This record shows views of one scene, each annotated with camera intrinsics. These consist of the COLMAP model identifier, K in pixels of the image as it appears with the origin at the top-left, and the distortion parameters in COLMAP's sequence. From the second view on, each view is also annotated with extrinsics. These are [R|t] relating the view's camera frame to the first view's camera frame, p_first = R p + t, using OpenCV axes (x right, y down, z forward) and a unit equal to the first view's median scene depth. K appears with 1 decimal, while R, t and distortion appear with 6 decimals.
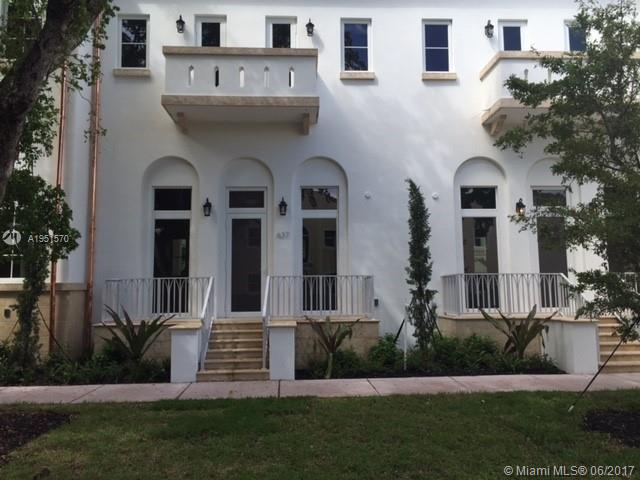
lens RADIAL K [[509.9, 0, 320.0], [0, 509.9, 240.0], [0, 0, 1]] dist [-0.003216, 0.000873]
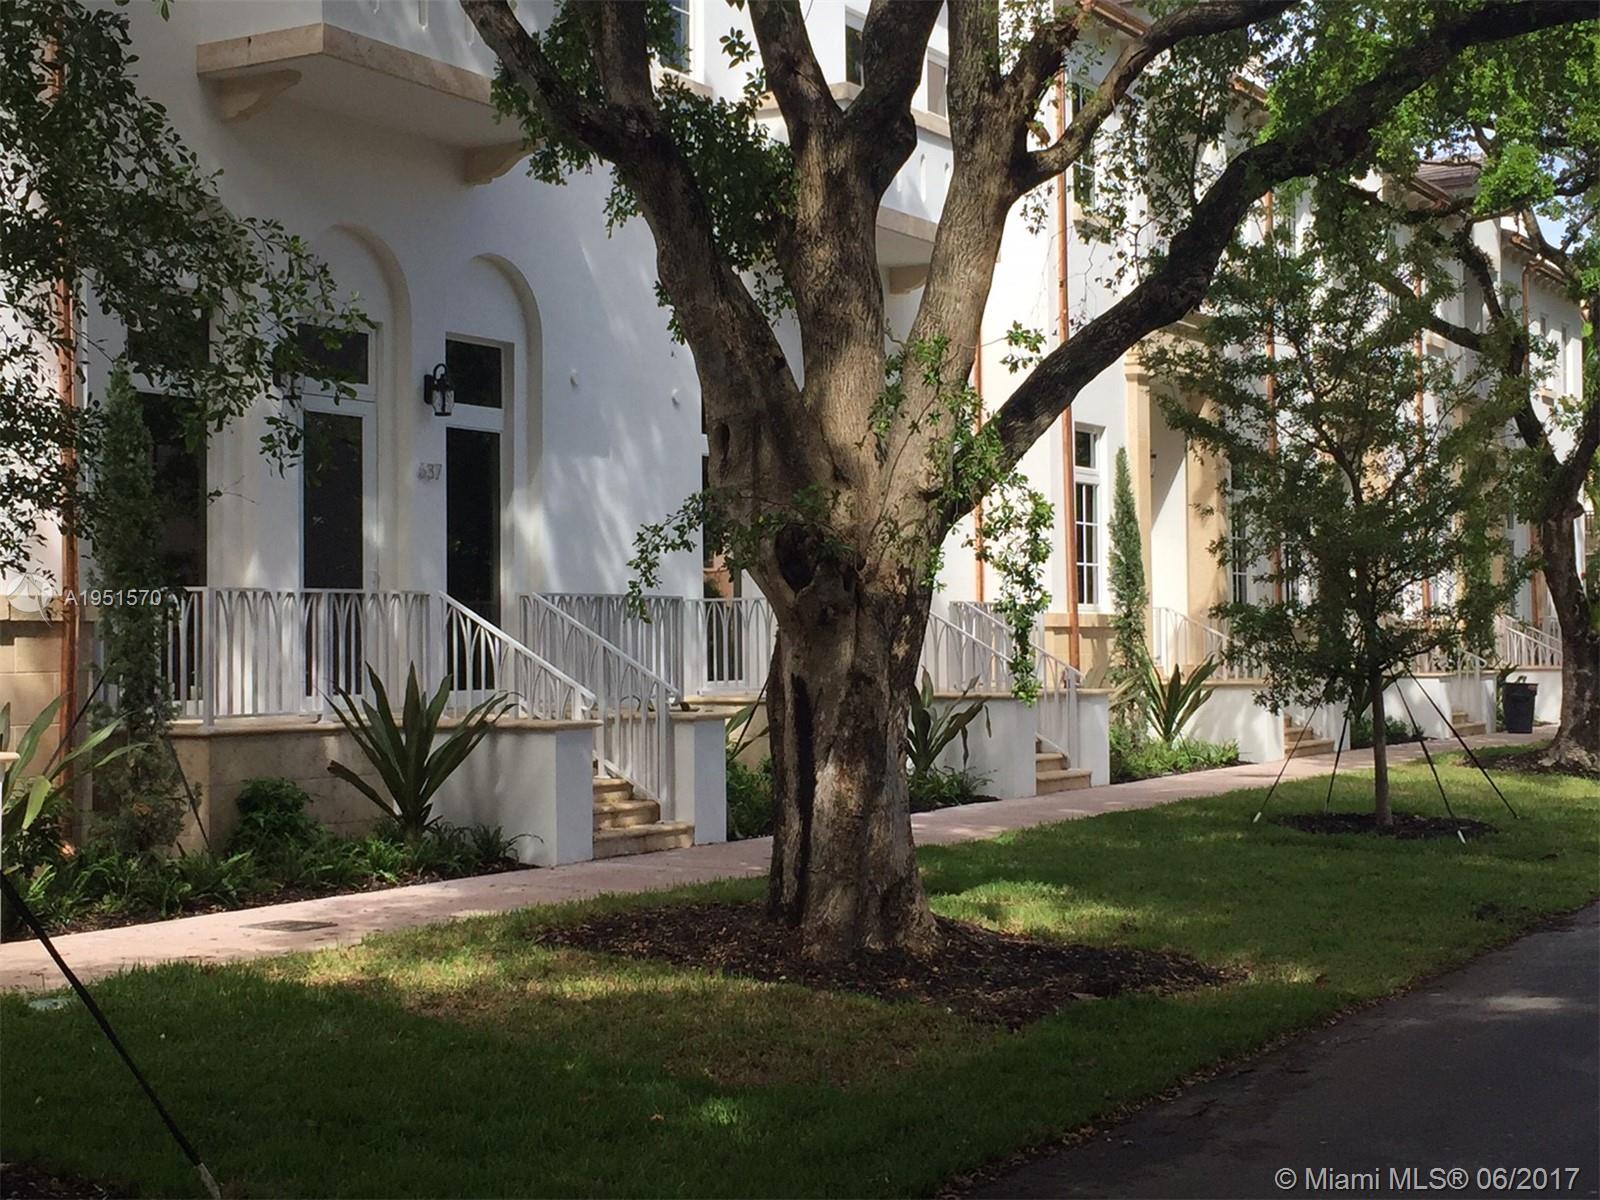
lens RADIAL K [[2154.8, 0, 800.0], [0, 2154.8, 600.0], [0, 0, 1]] dist [-0.017773, -0.009318]
pose [[0.575027, 0.026219, 0.817714, -1.197279], [-0.088688, 0.995594, 0.030444, 0.010391], [-0.813313, -0.090028, 0.574819, -0.057325]]
